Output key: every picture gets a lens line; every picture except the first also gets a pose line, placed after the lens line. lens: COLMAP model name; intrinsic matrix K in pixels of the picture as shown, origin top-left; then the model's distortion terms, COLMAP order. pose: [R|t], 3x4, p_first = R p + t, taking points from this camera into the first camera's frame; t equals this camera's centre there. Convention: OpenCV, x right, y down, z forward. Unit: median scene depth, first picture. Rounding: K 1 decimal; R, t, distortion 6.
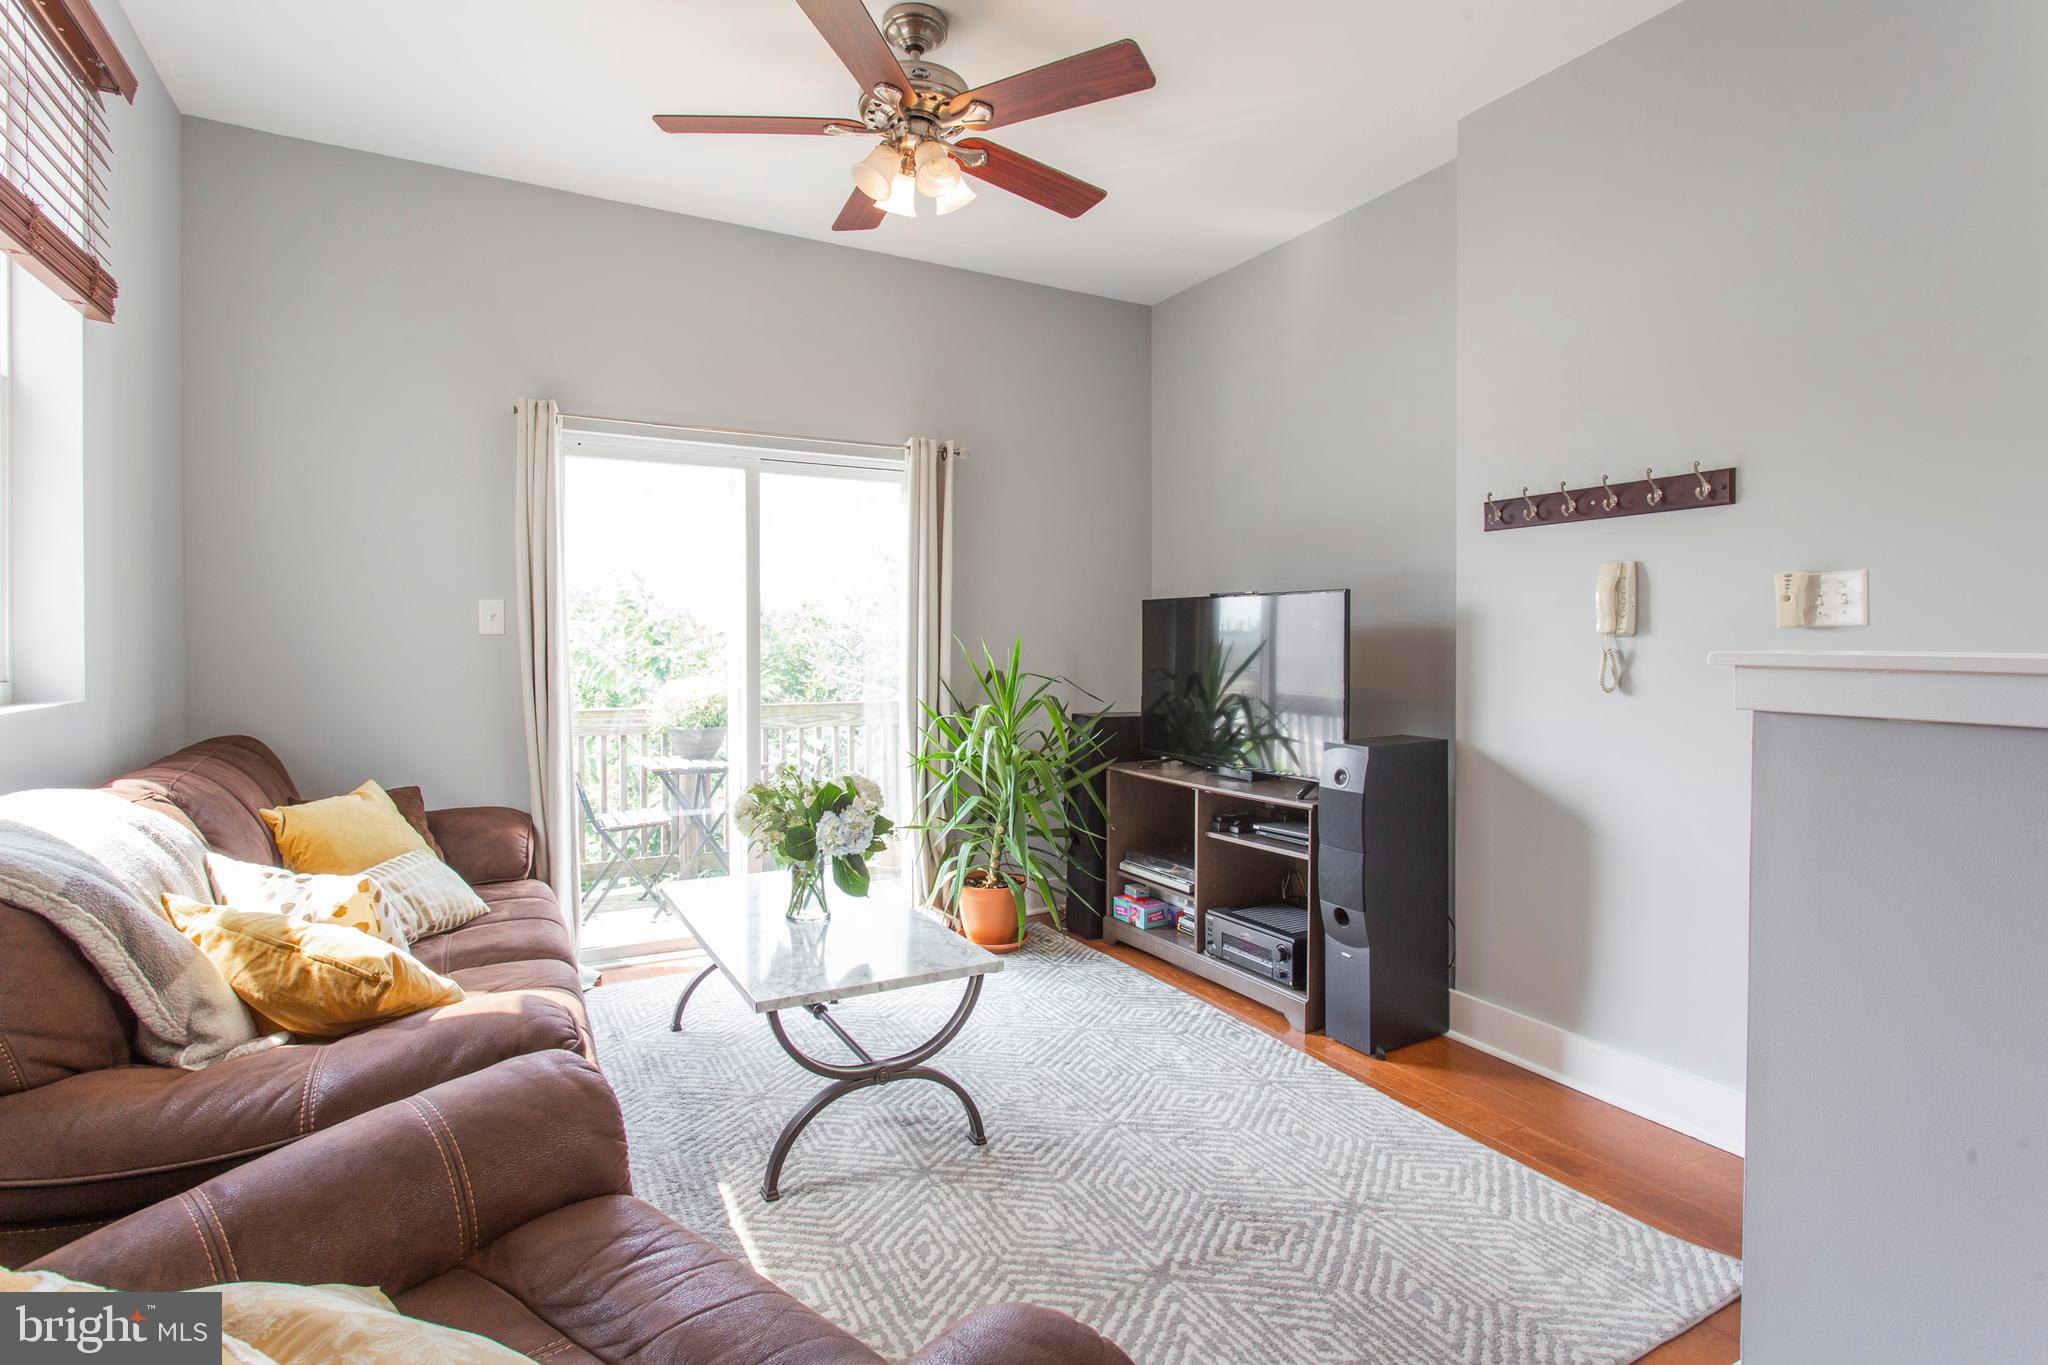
lens RADIAL K [[1006.0, 0, 992.4], [0, 1006.0, 633.7], [0, 0, 1]] dist [-0.014170, 0.006417]
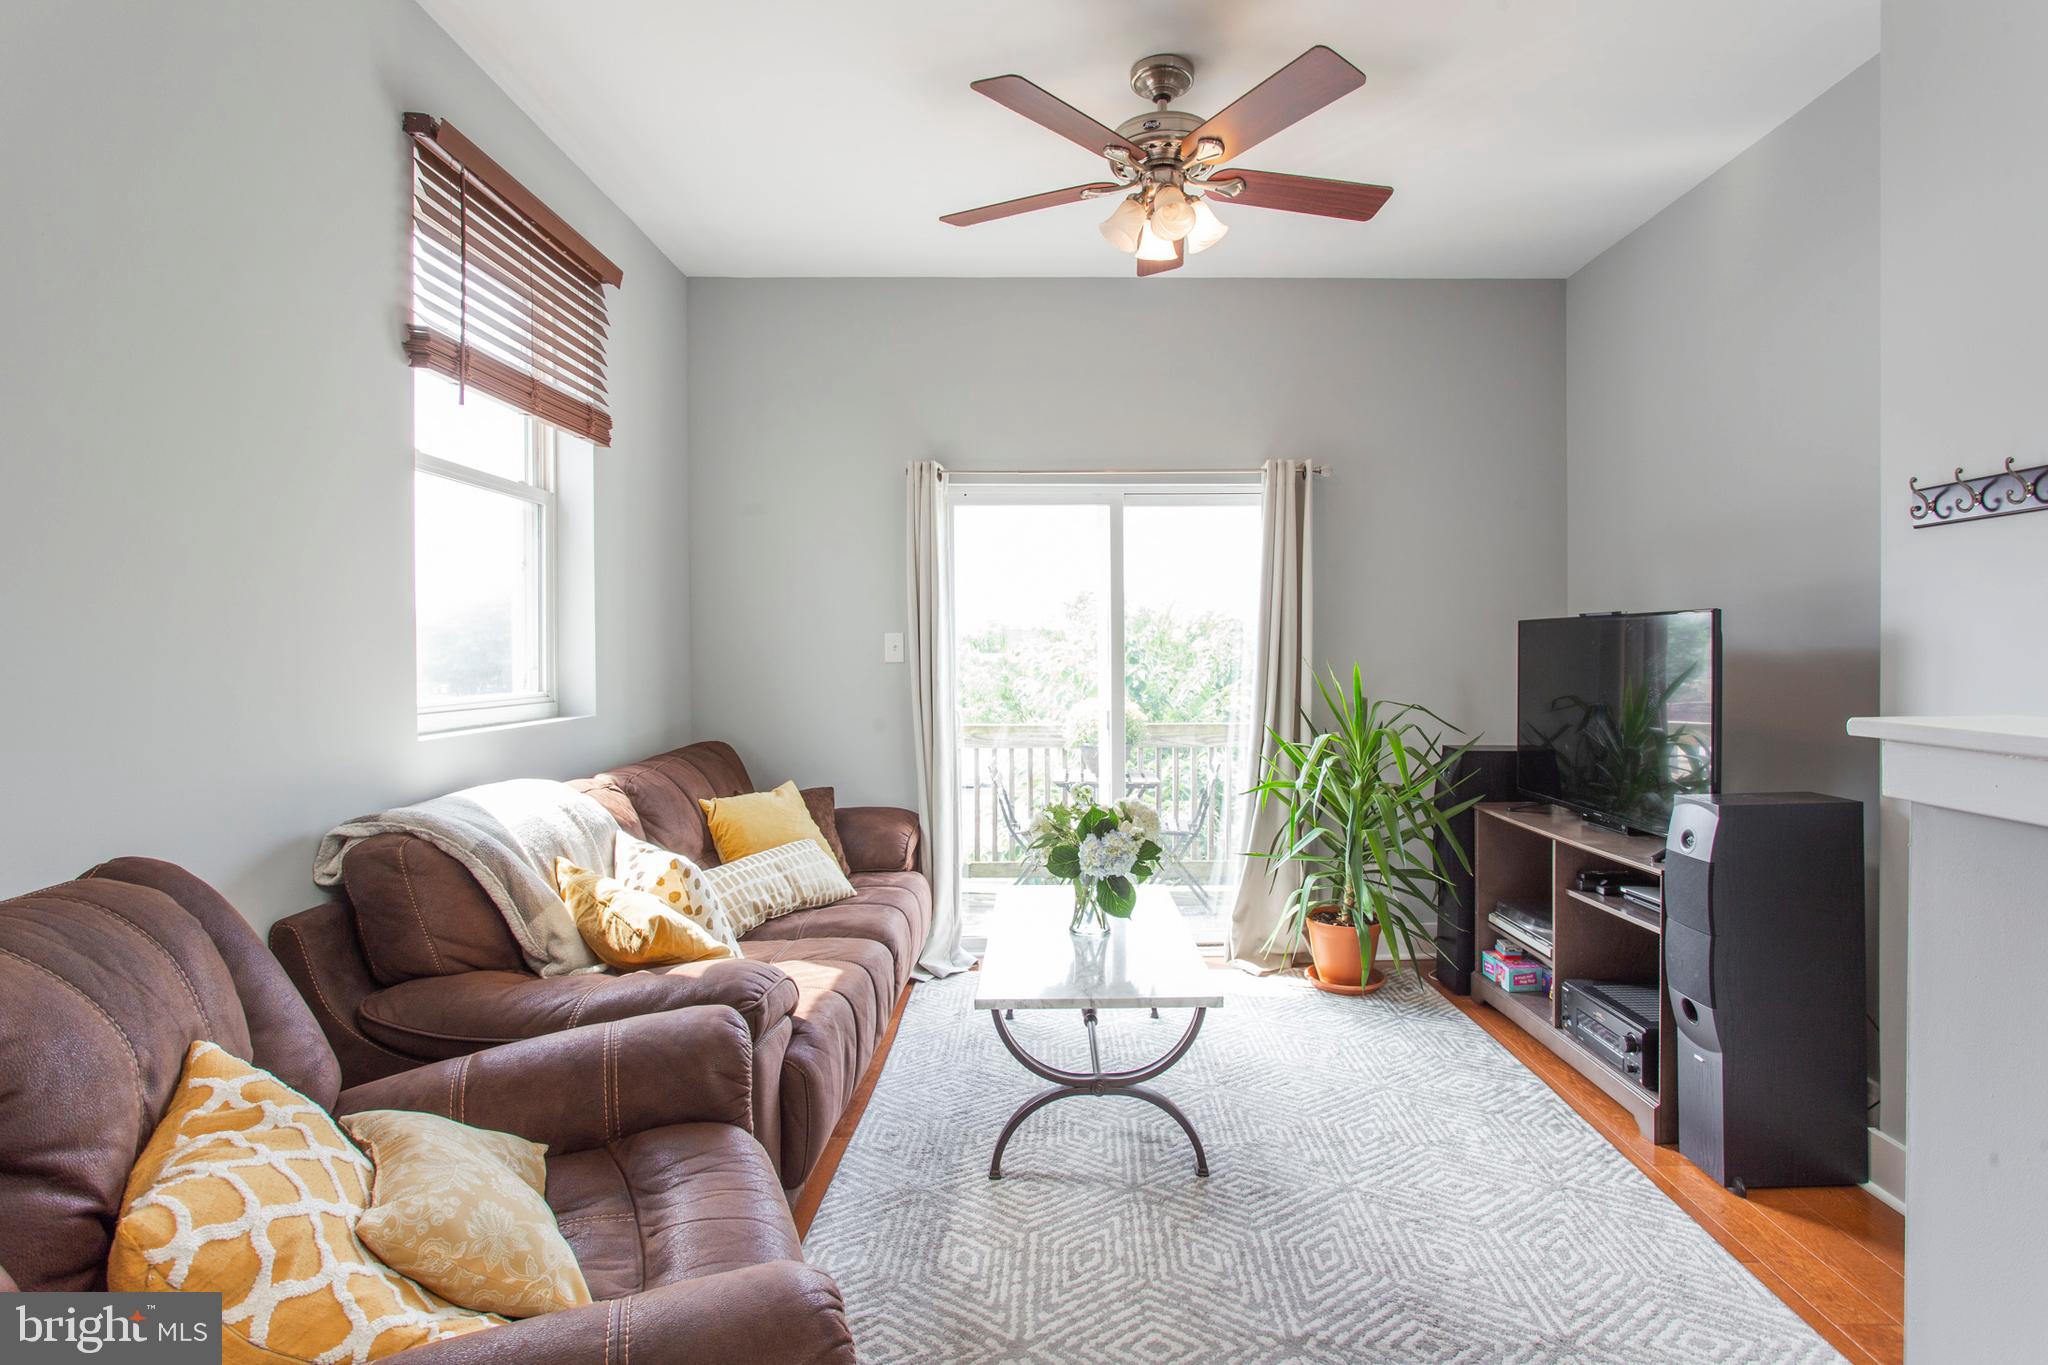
lens RADIAL K [[1006.0, 0, 1031.4], [0, 1006.0, 647.7], [0, 0, 1]] dist [-0.014170, 0.006417]
pose [[0.881996, -0.008649, -0.471177, 0.271146], [0.010201, 0.999948, 0.000740, -0.021311], [0.471146, -0.005459, 0.882039, 0.027135]]
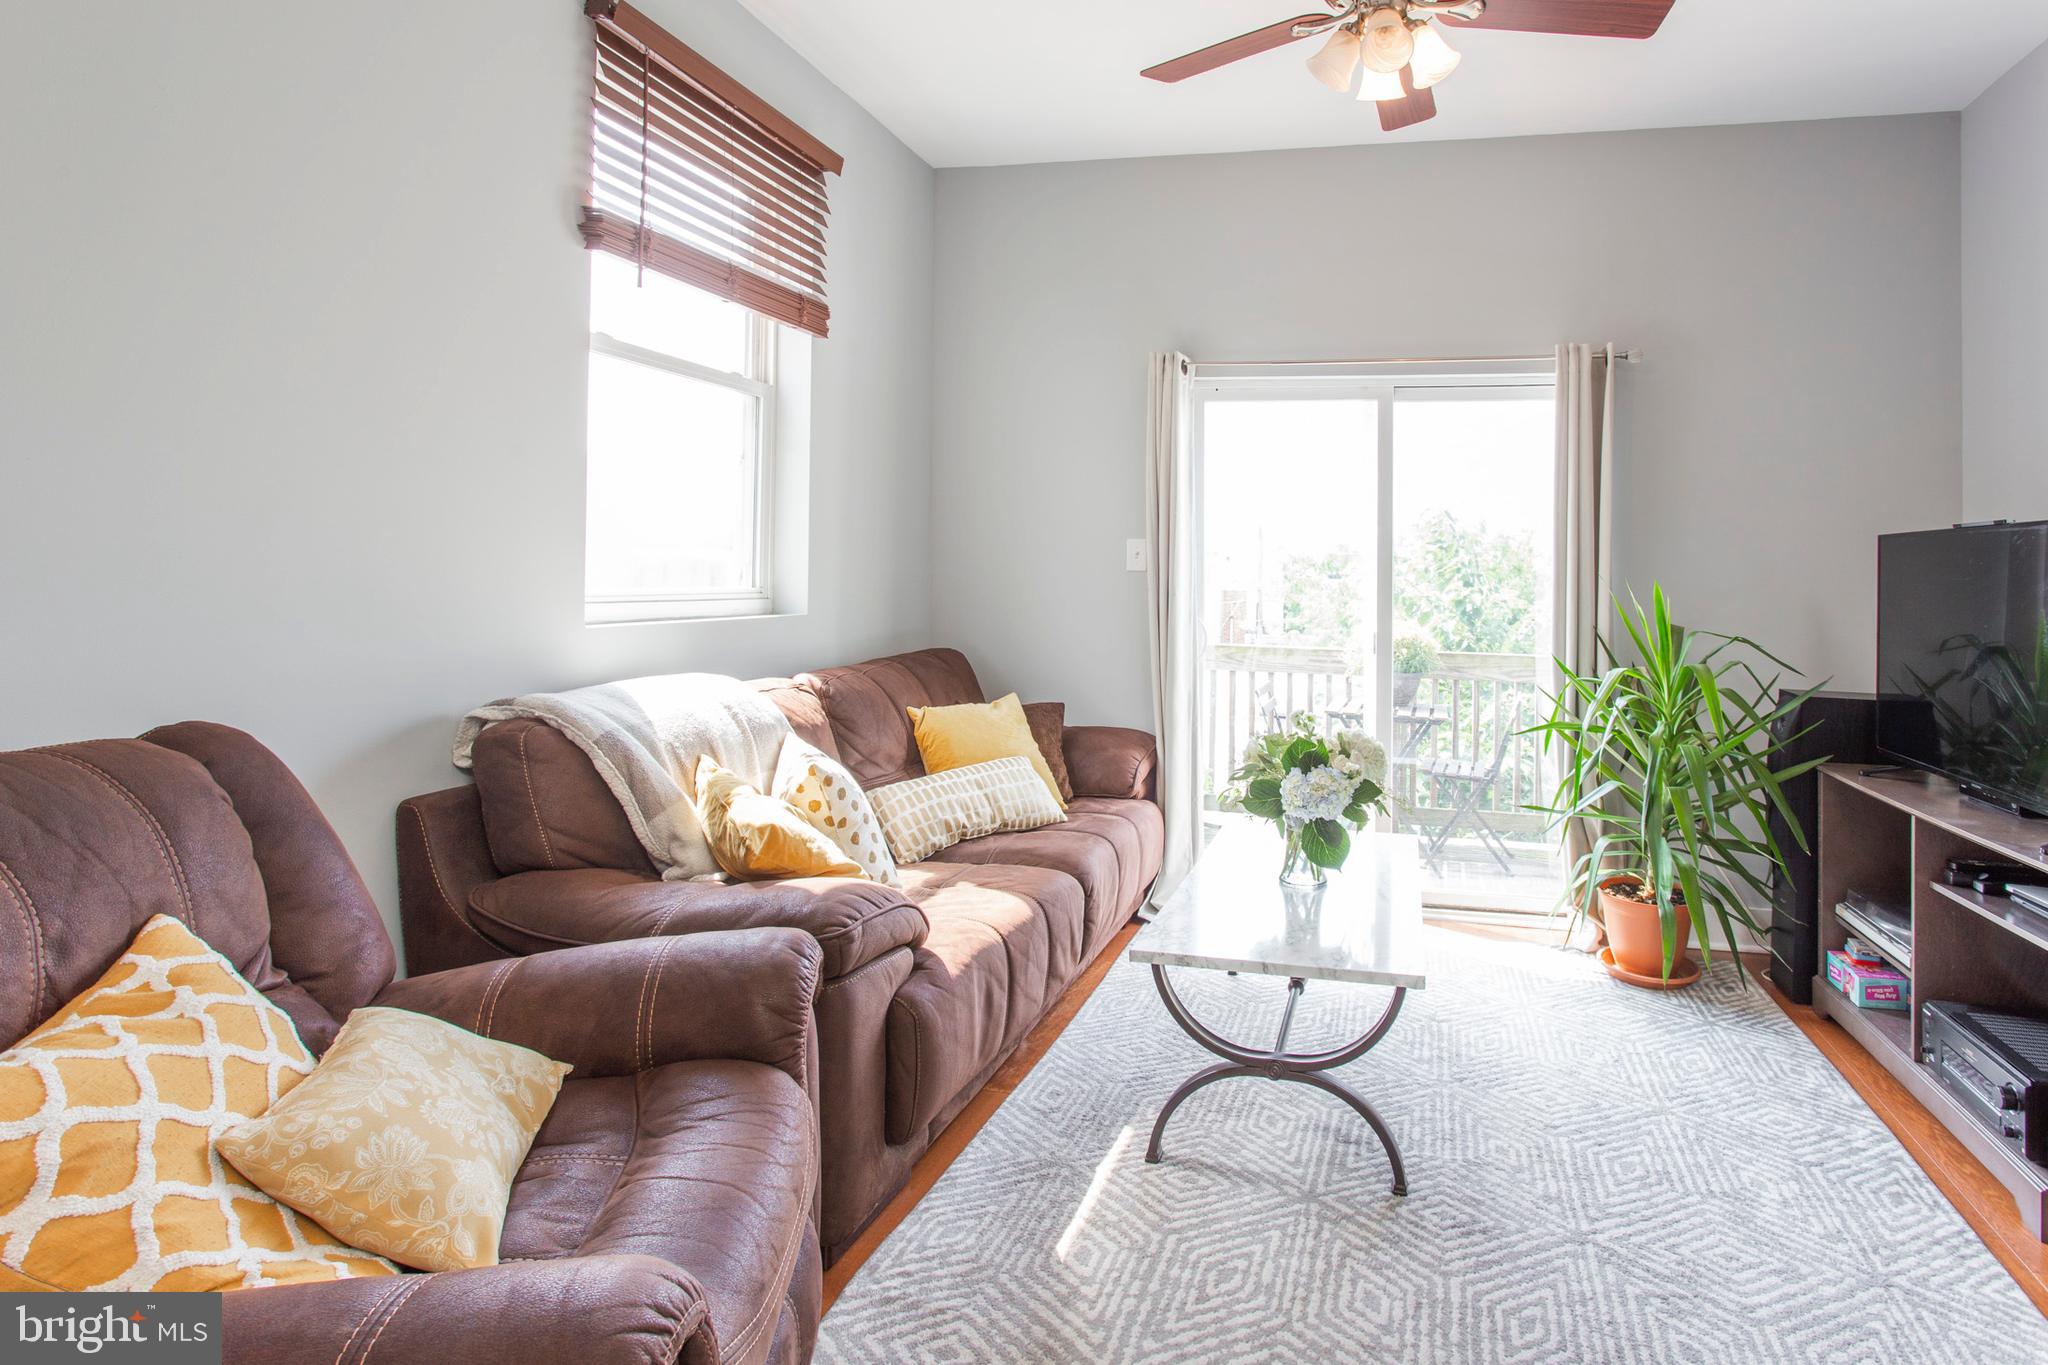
lens RADIAL K [[1051.5, 0, 1152.5], [0, 1051.5, 544.5], [0, 0, 1]] dist [-0.010048, 0.003505]
pose [[0.764099, -0.004636, -0.645083, 0.336804], [-0.014371, 0.999604, -0.024207, -0.002132], [0.644939, 0.027767, 0.763729, 0.167004]]
